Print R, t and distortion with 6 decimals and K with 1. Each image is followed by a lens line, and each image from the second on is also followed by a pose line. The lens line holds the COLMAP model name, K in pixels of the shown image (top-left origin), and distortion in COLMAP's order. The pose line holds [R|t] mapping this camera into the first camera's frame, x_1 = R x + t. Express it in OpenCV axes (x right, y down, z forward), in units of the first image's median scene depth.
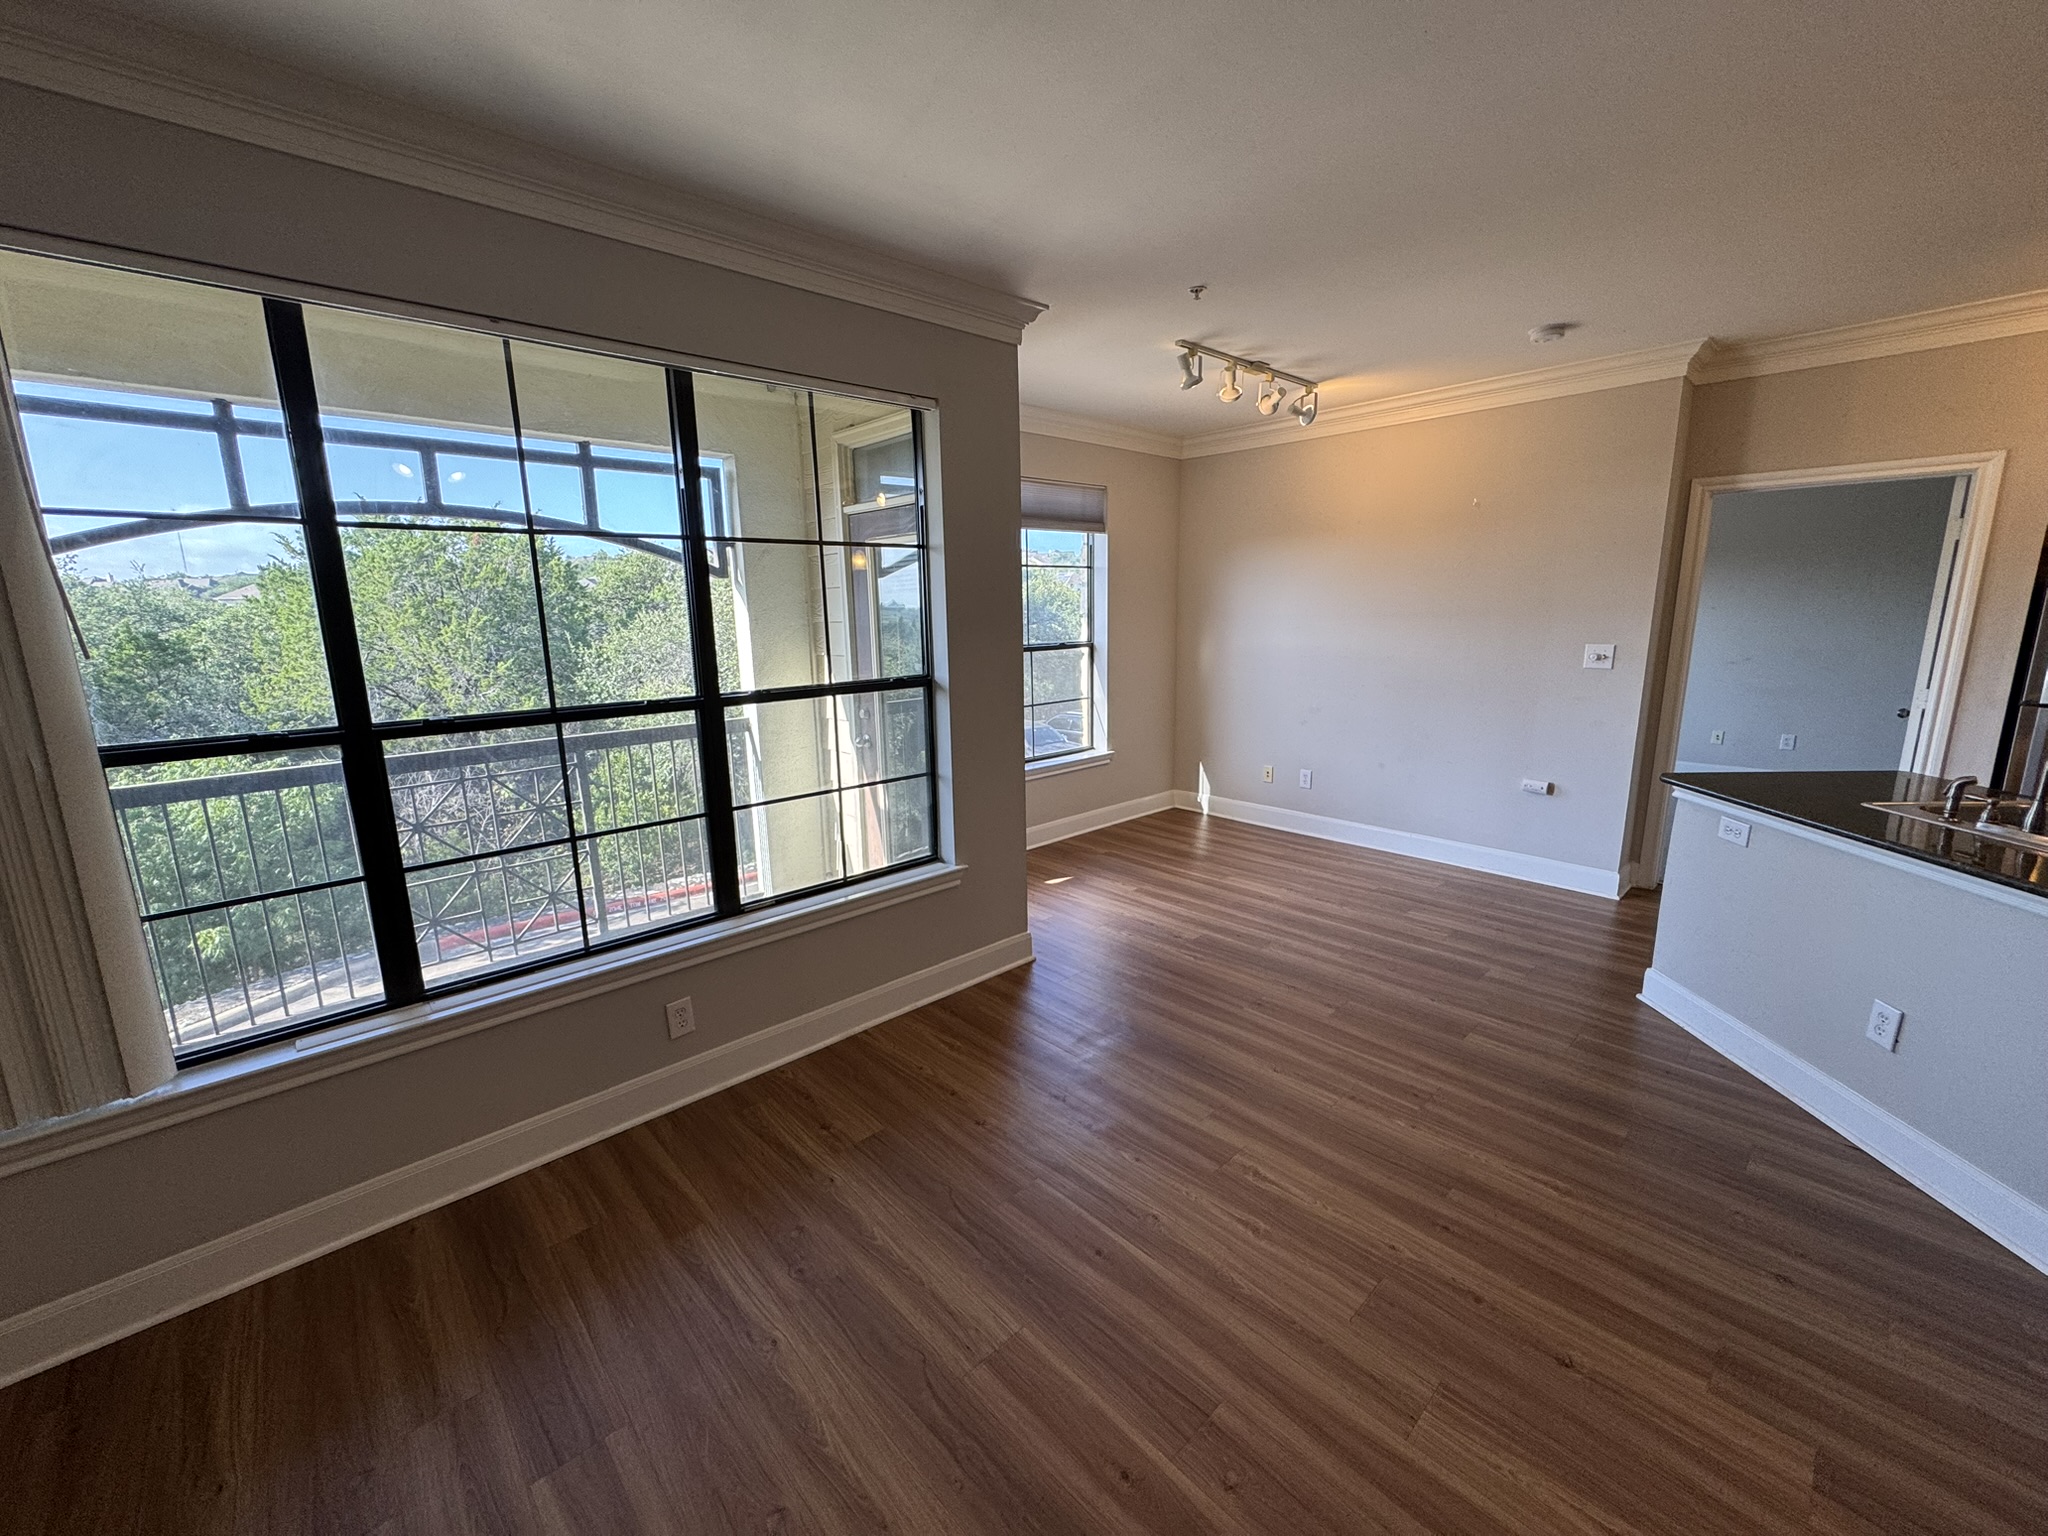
lens RADIAL K [[820.5, 0, 1026.2], [0, 820.5, 767.3], [0, 0, 1]] dist [-0.002915, 0.000881]
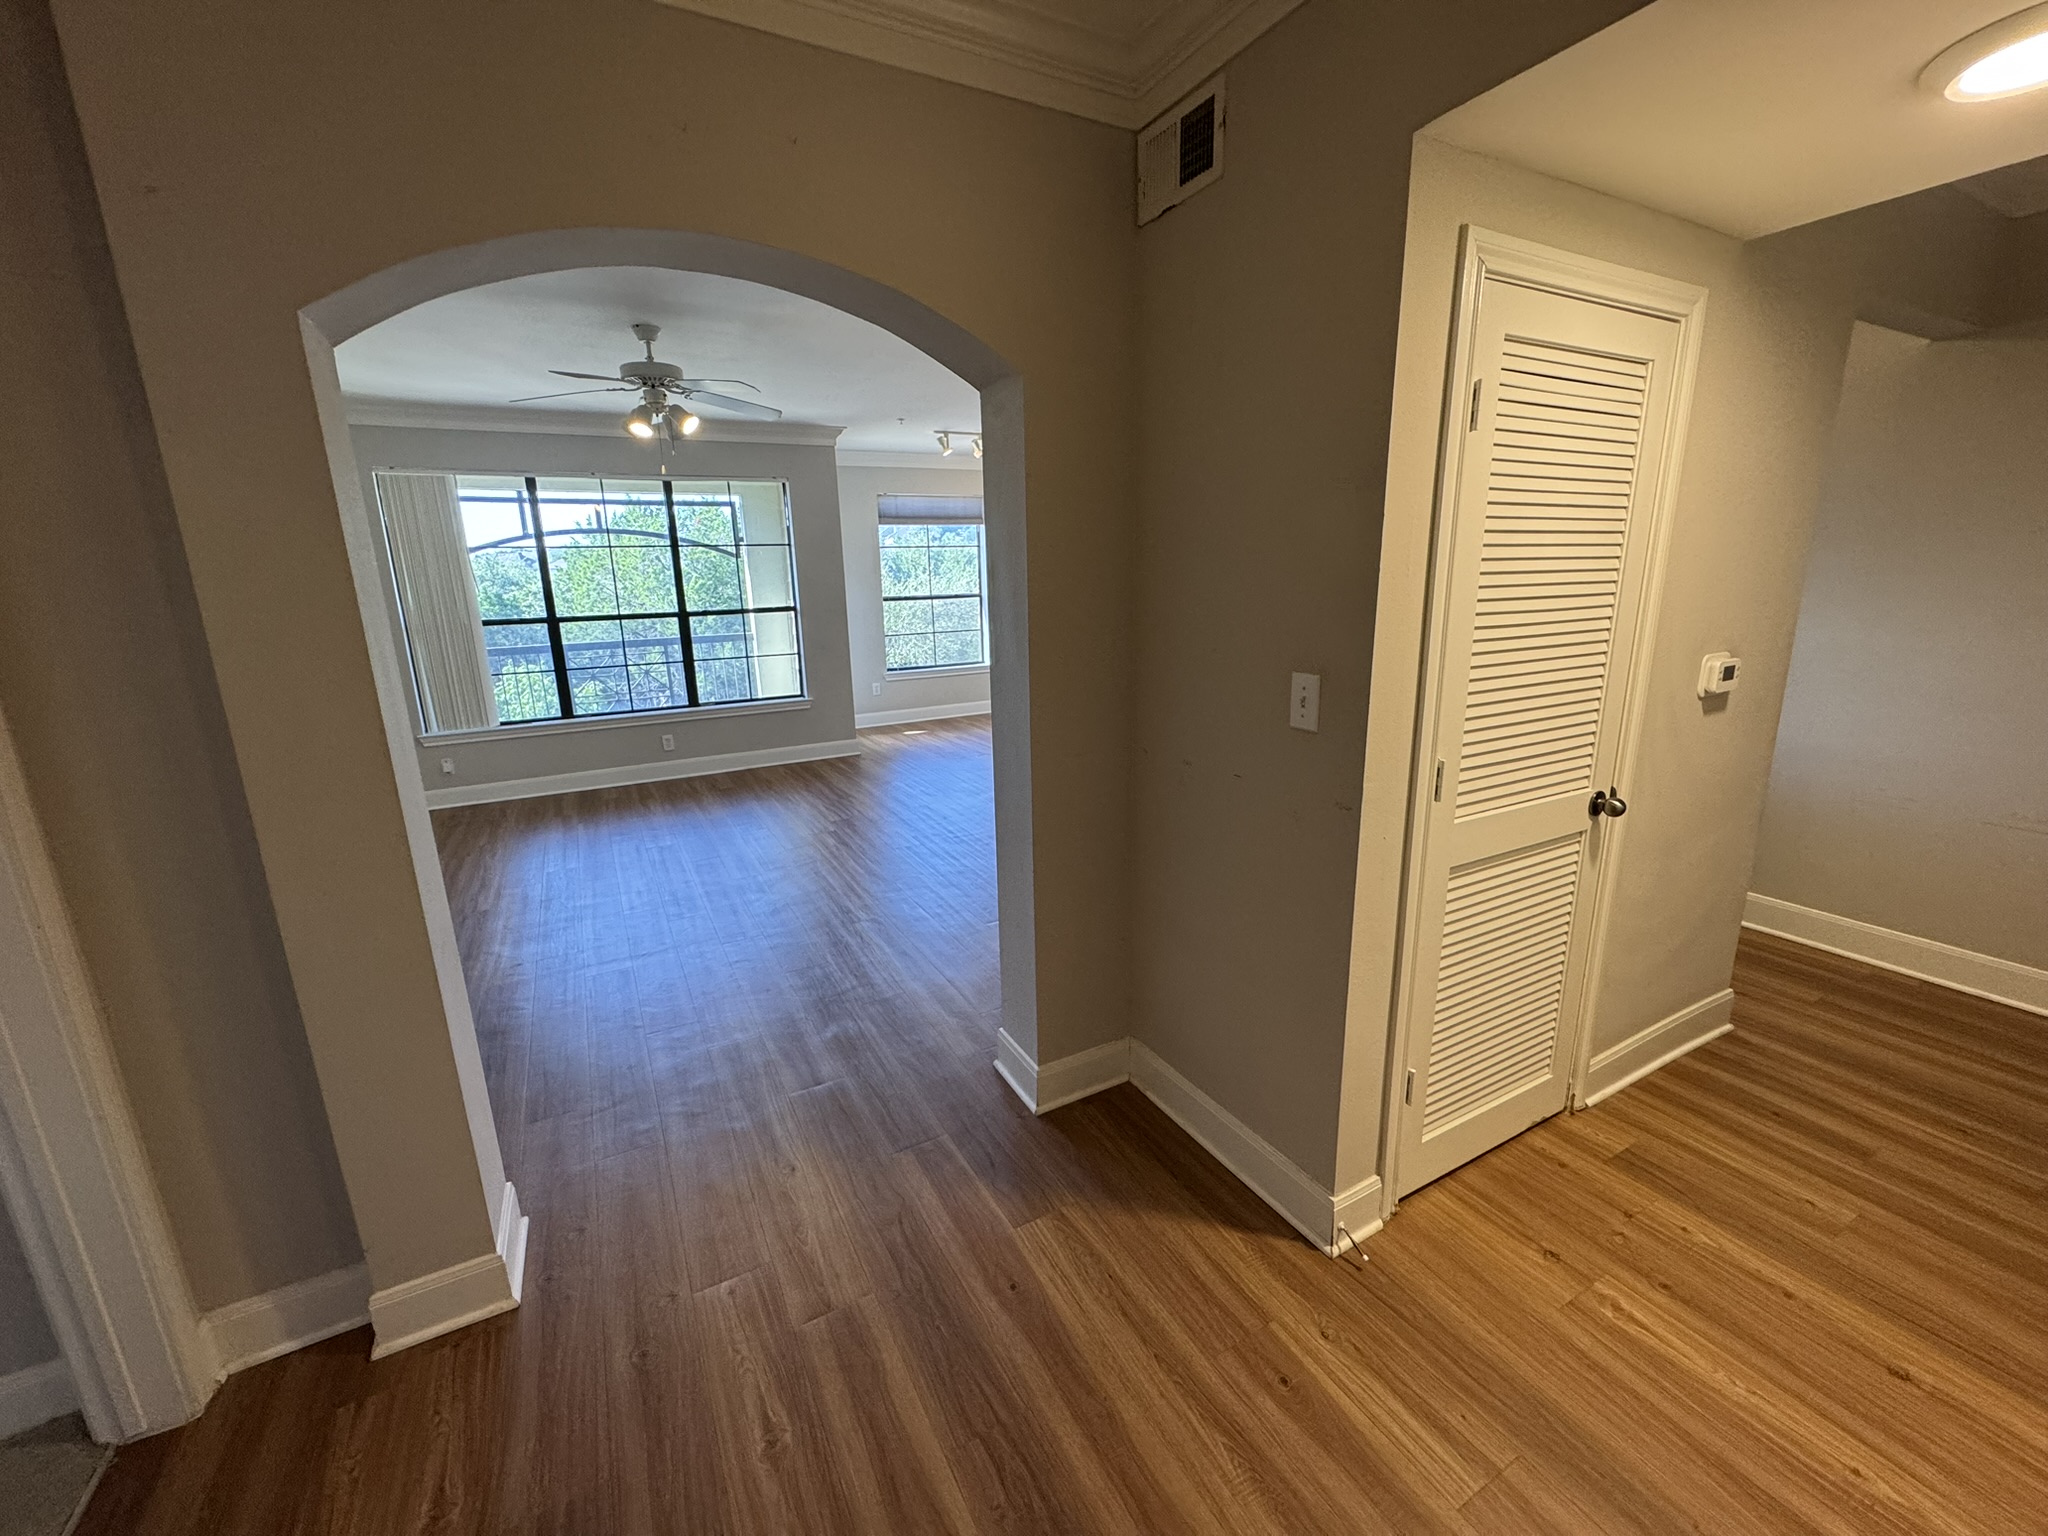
lens RADIAL K [[820.5, 0, 1023.9], [0, 820.5, 770.4], [0, 0, 1]] dist [-0.002915, 0.000881]
pose [[0.968169, 0.050648, -0.245120, 0.197498], [-0.038929, 0.997866, 0.052424, 0.035119], [0.247252, -0.041213, 0.968074, -0.182003]]
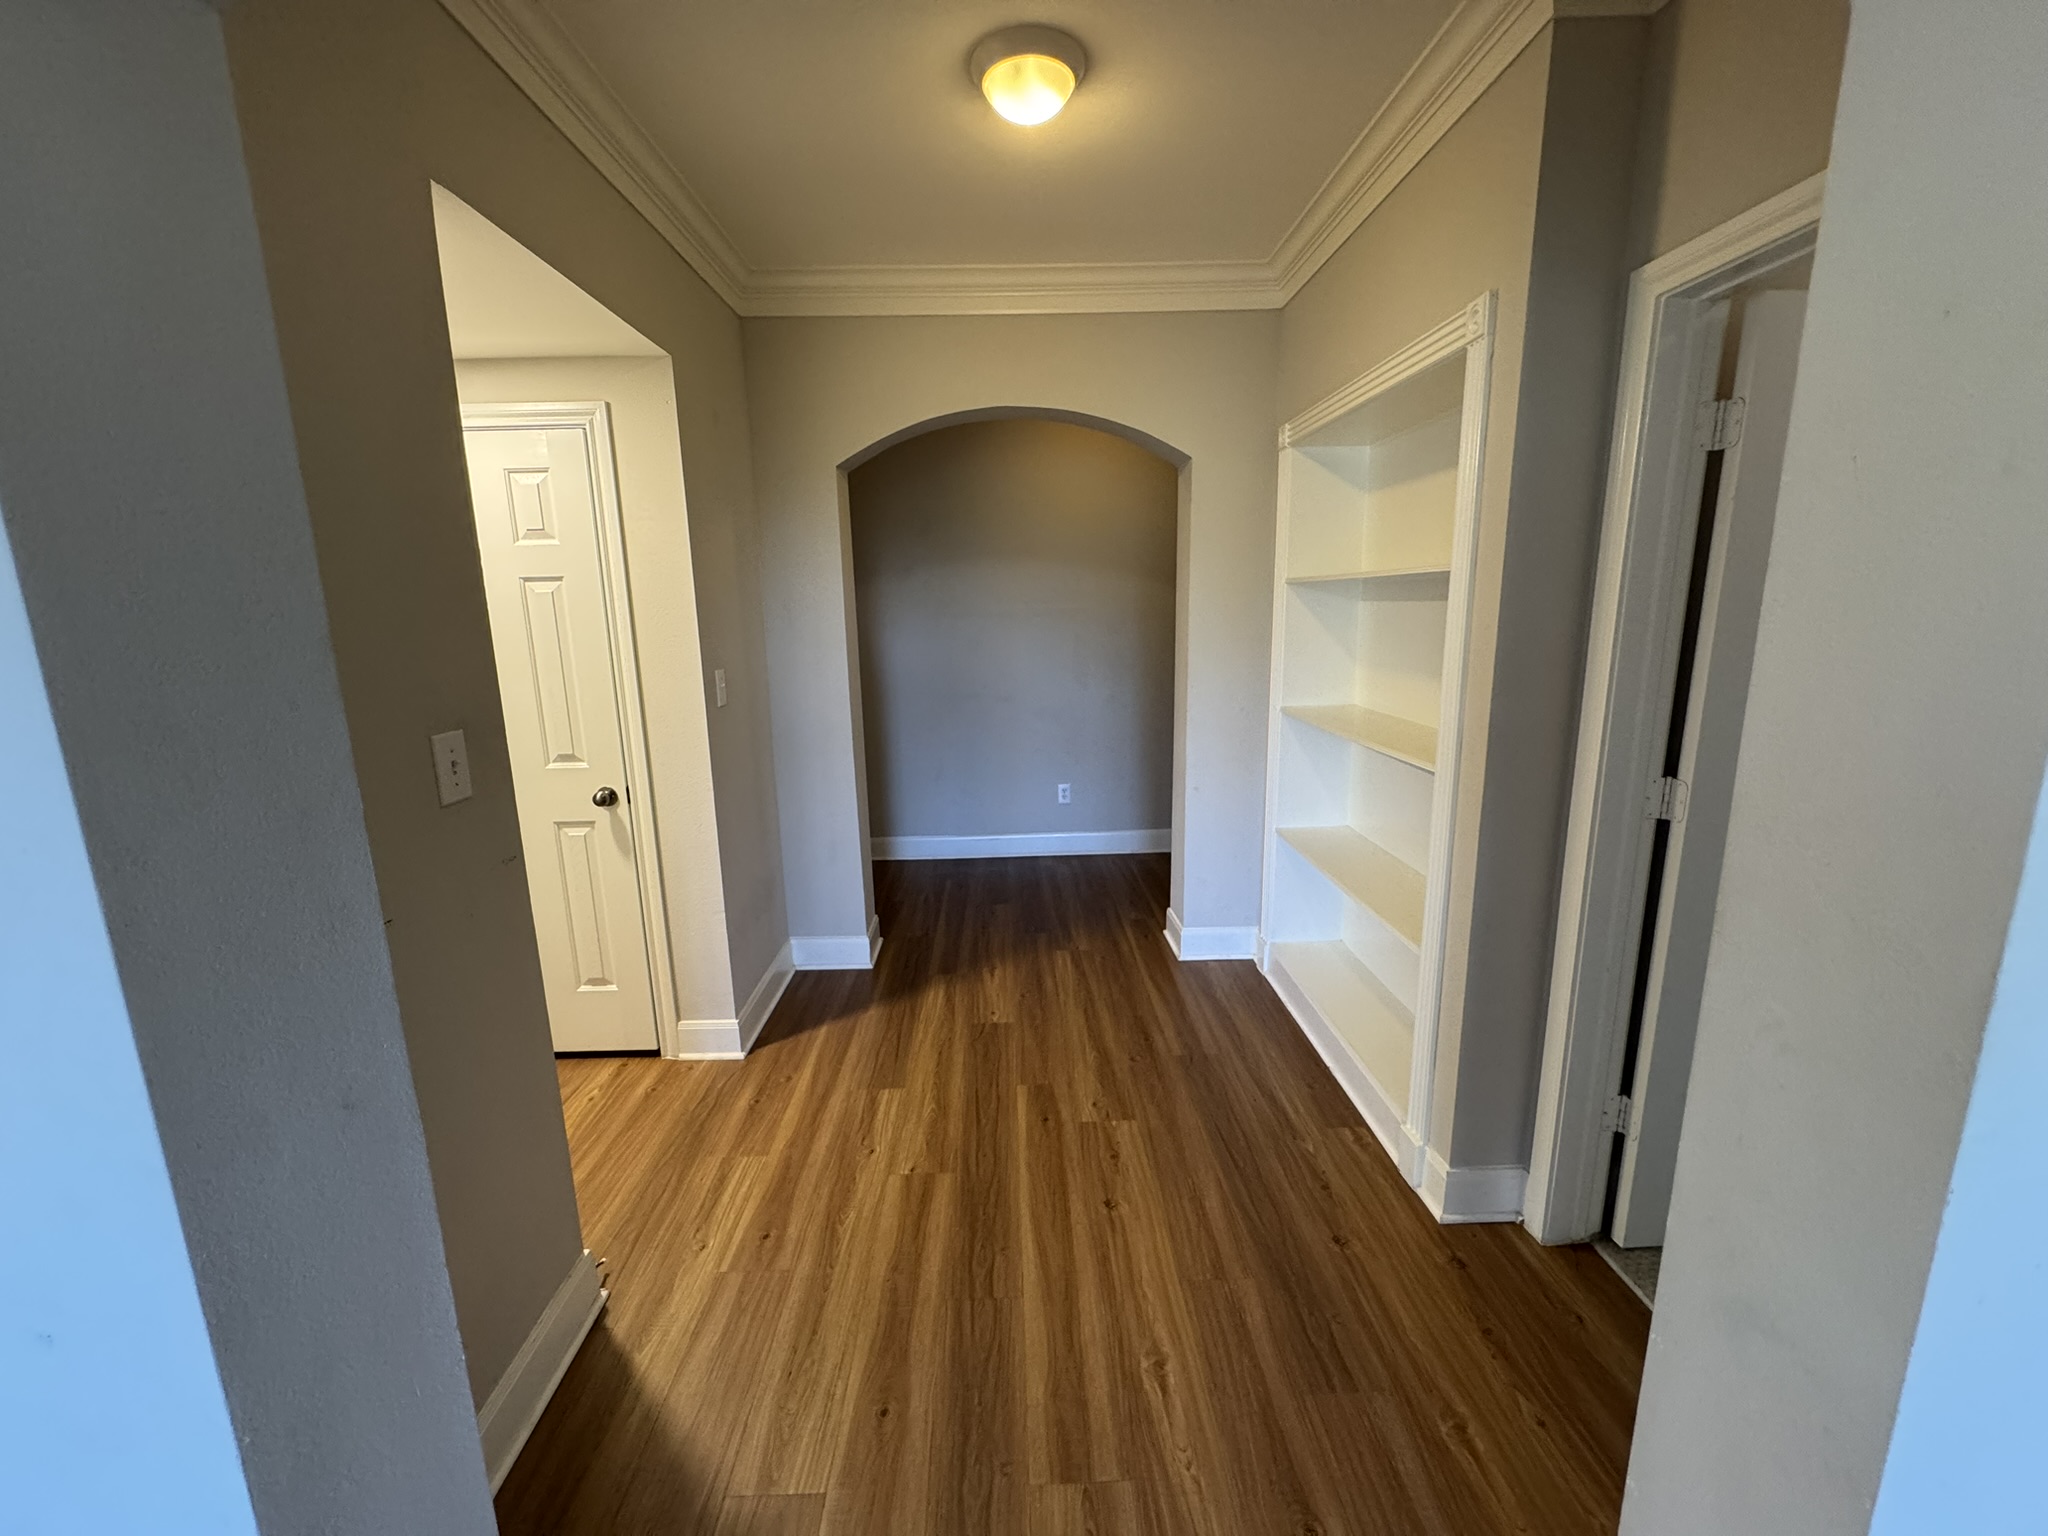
lens RADIAL K [[820.5, 0, 1022.7], [0, 820.5, 771.0], [0, 0, 1]] dist [-0.002915, 0.000881]
pose [[-0.746999, -0.099828, 0.657288, -0.315730], [0.161489, 0.931807, 0.325050, -0.090124], [-0.644914, 0.348957, -0.679938, 0.553445]]
